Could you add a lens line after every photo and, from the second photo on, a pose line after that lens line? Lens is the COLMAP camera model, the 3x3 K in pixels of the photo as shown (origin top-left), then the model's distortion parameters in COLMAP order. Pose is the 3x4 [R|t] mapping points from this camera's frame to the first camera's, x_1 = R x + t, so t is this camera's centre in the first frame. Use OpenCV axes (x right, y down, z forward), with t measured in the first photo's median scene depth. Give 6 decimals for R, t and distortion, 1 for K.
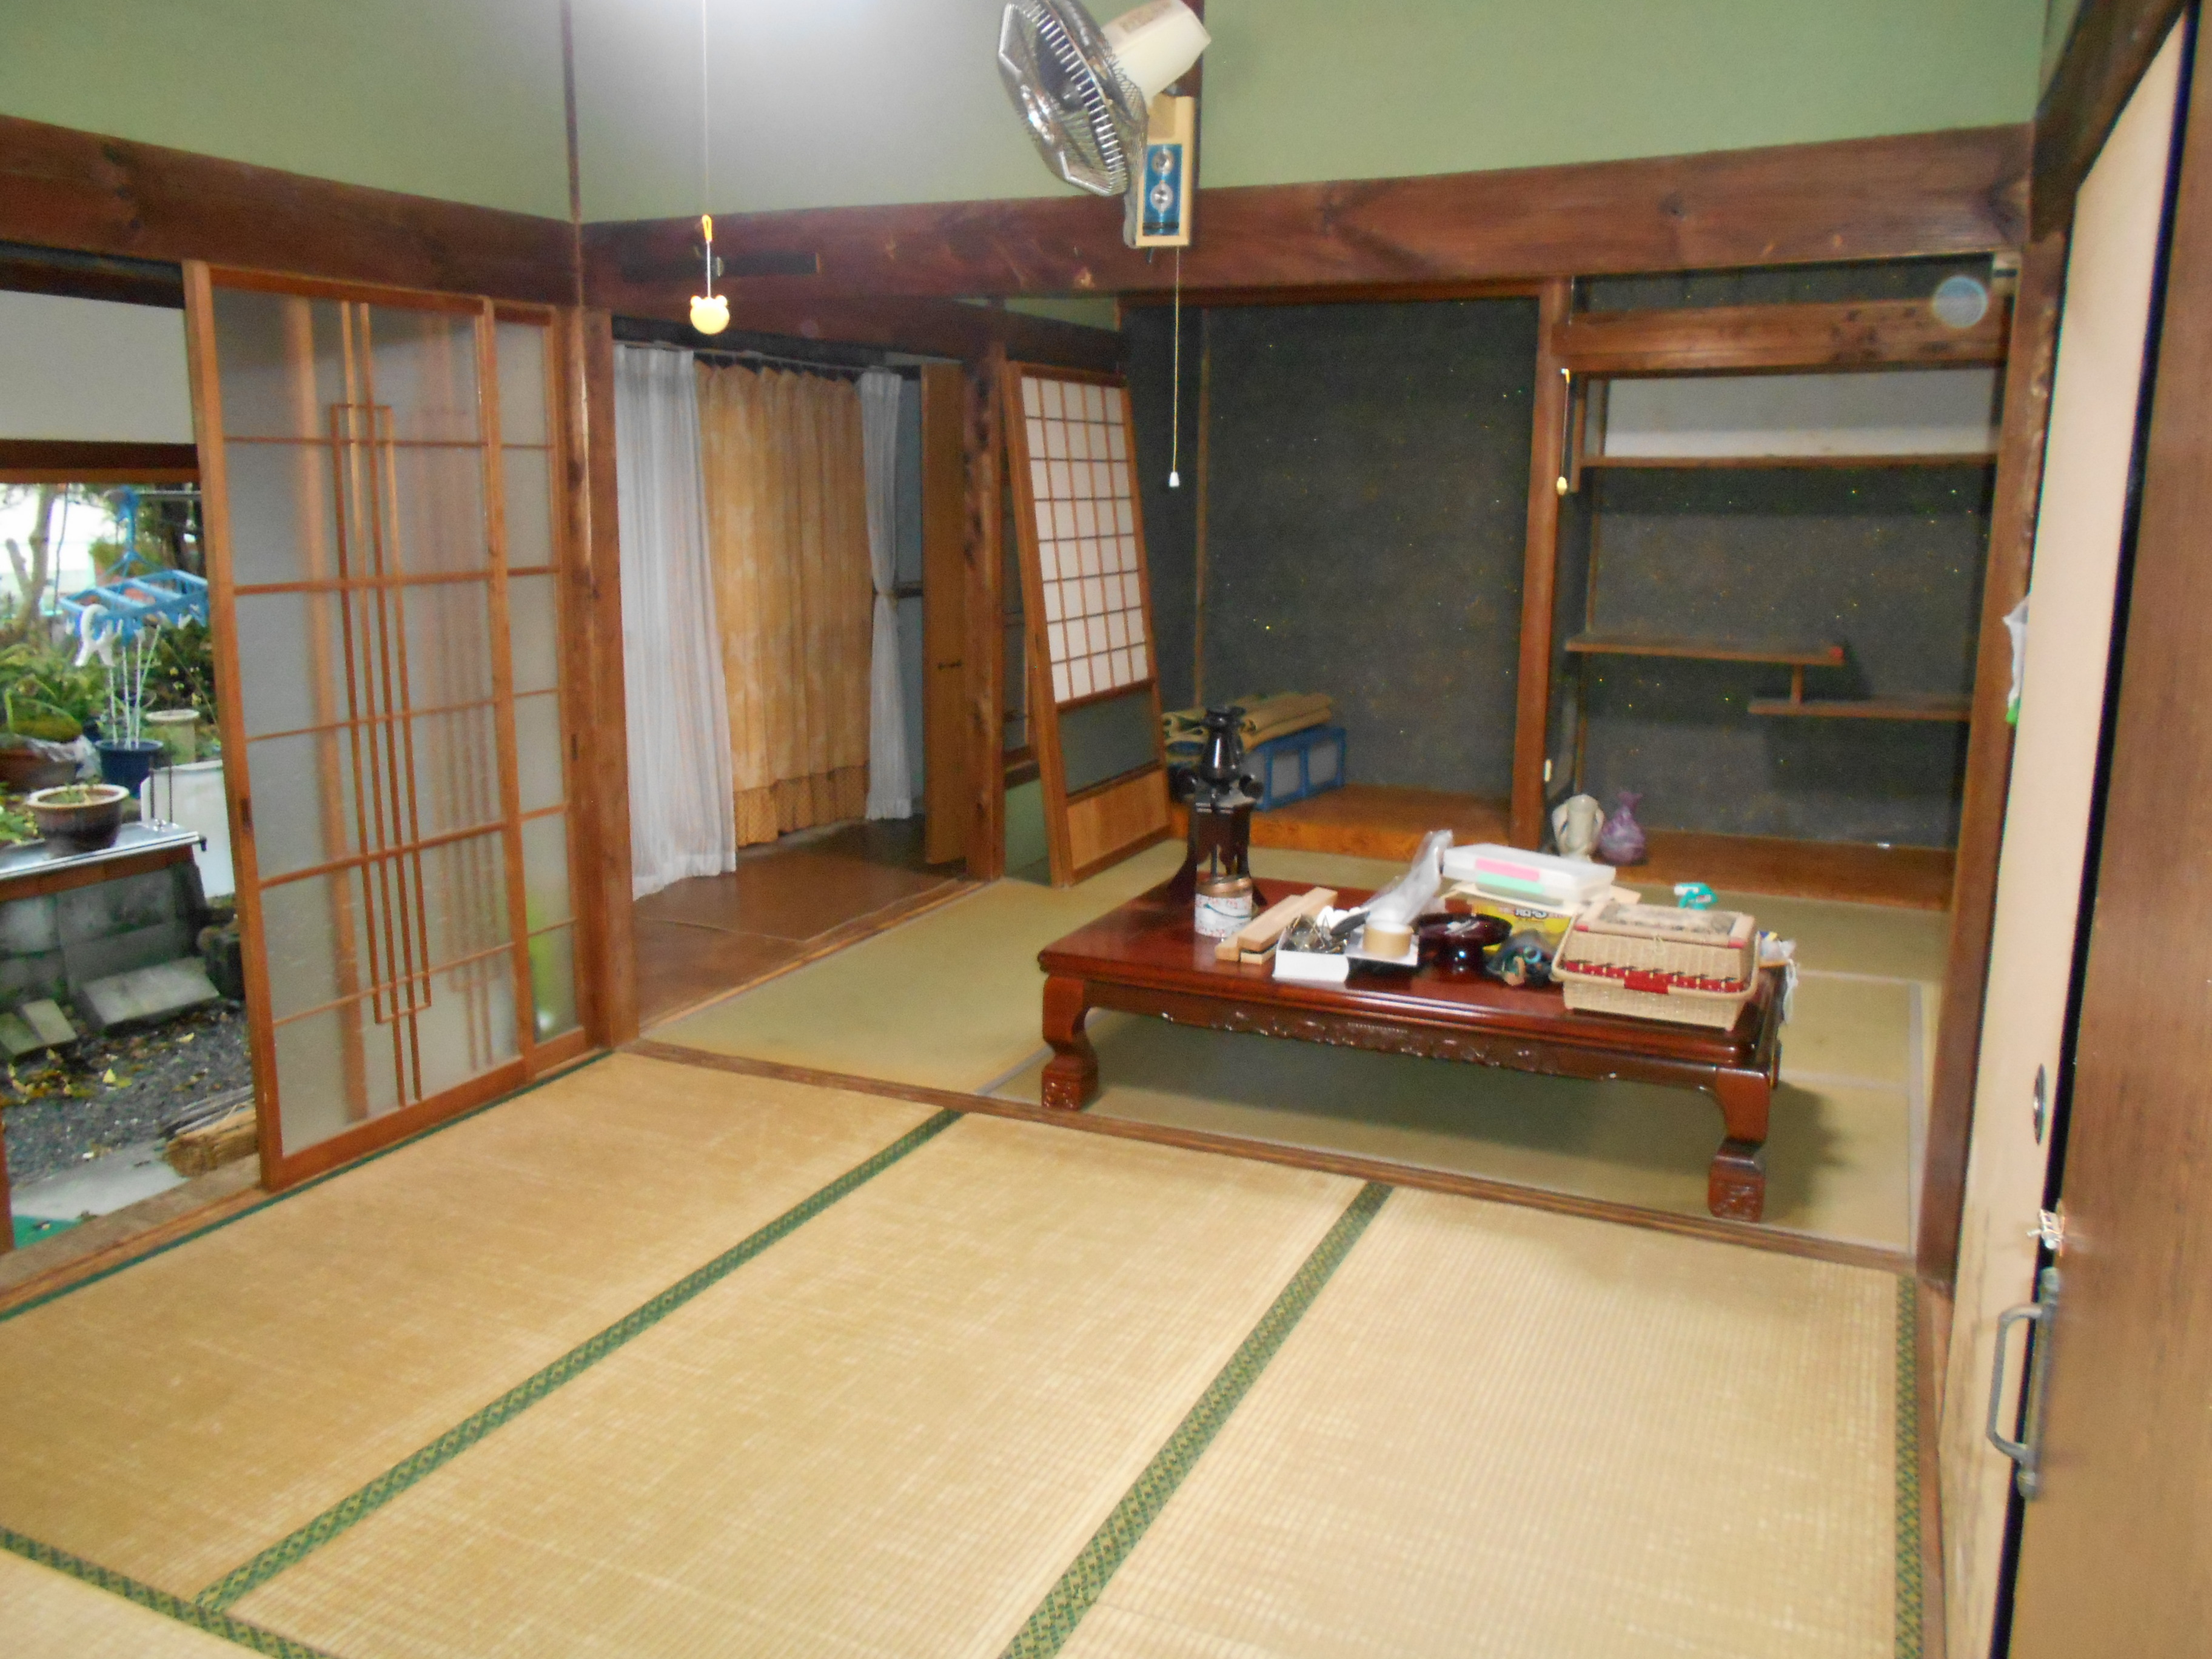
lens RADIAL K [[1699.8, 0, 1068.4], [0, 1699.8, 831.0], [0, 0, 1]] dist [-0.035657, 0.003942]
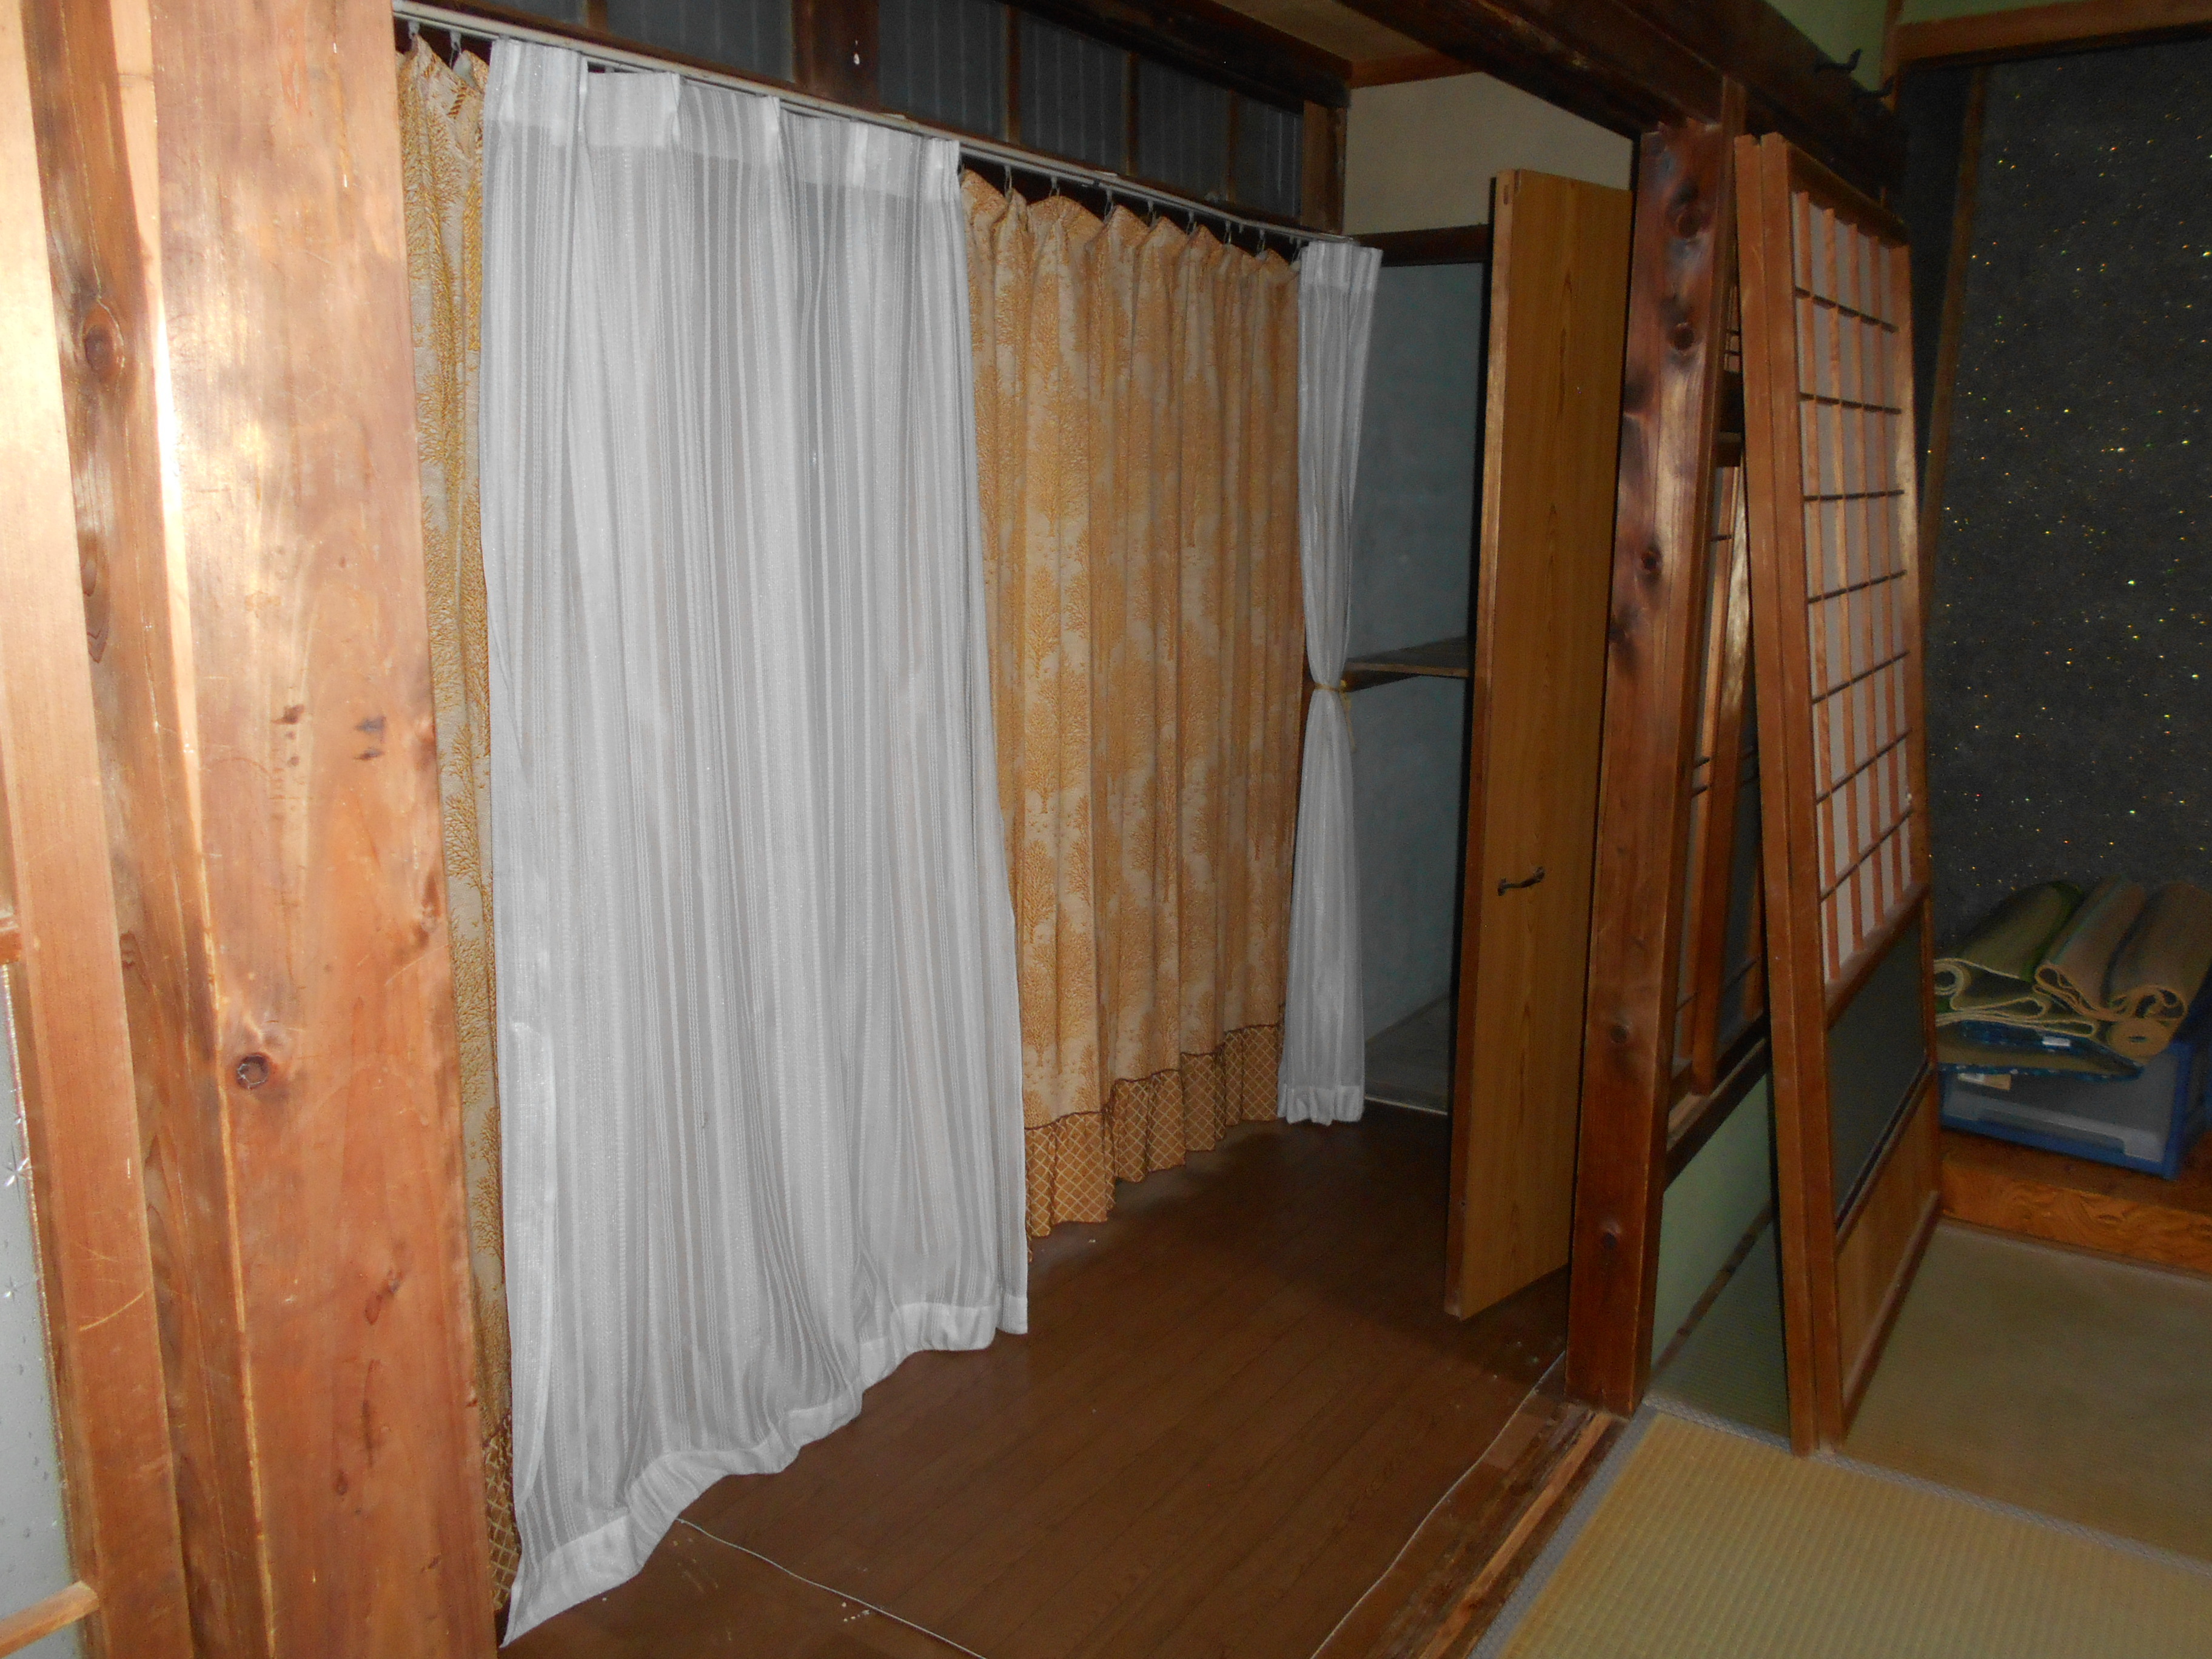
lens RADIAL K [[1699.8, 0, 1068.4], [0, 1699.8, 831.0], [0, 0, 1]] dist [-0.035657, 0.003942]
pose [[0.985494, 0.028215, -0.167347, -0.109029], [-0.028064, 0.999601, 0.003263, -0.105610], [0.167372, 0.001481, 0.985893, 0.536052]]
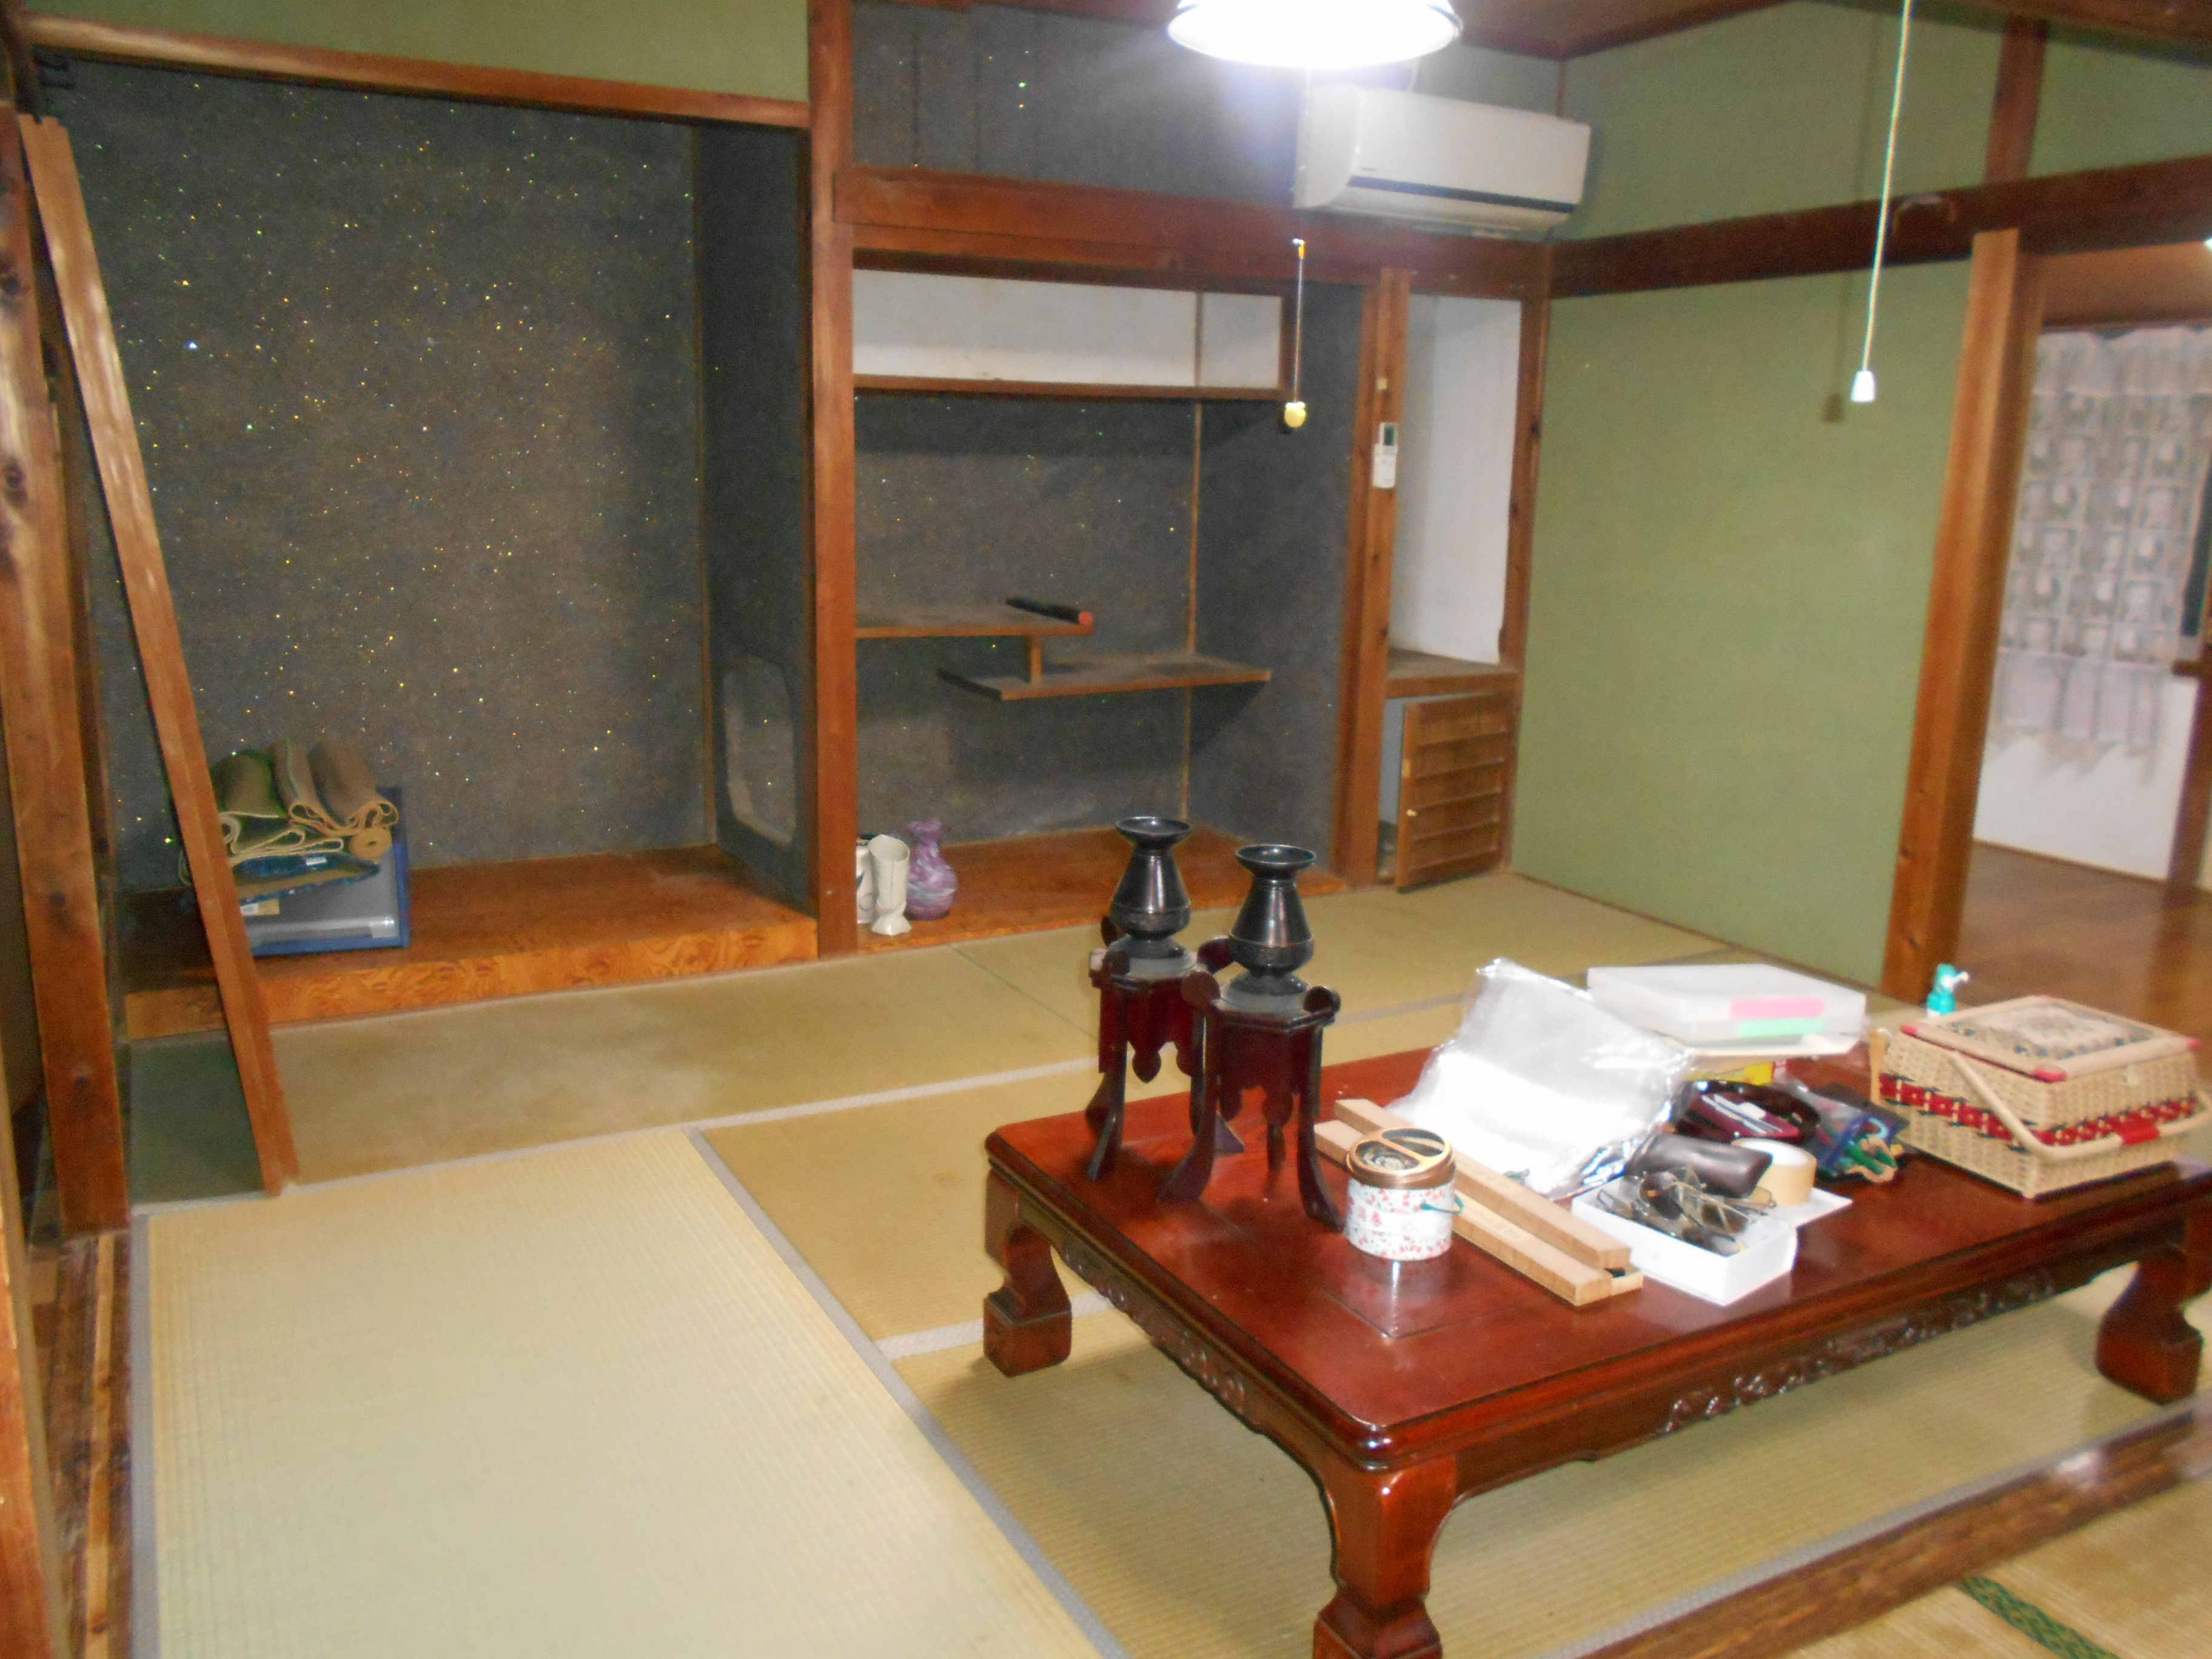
lens RADIAL K [[1742.4, 0, 1044.2], [0, 1742.4, 830.4], [0, 0, 1]] dist [-0.050736, -0.001633]
pose [[0.609051, -0.168018, 0.775130, -0.232961], [0.144668, 0.984443, 0.099718, -0.086487], [-0.779826, 0.051404, 0.623883, 0.459142]]
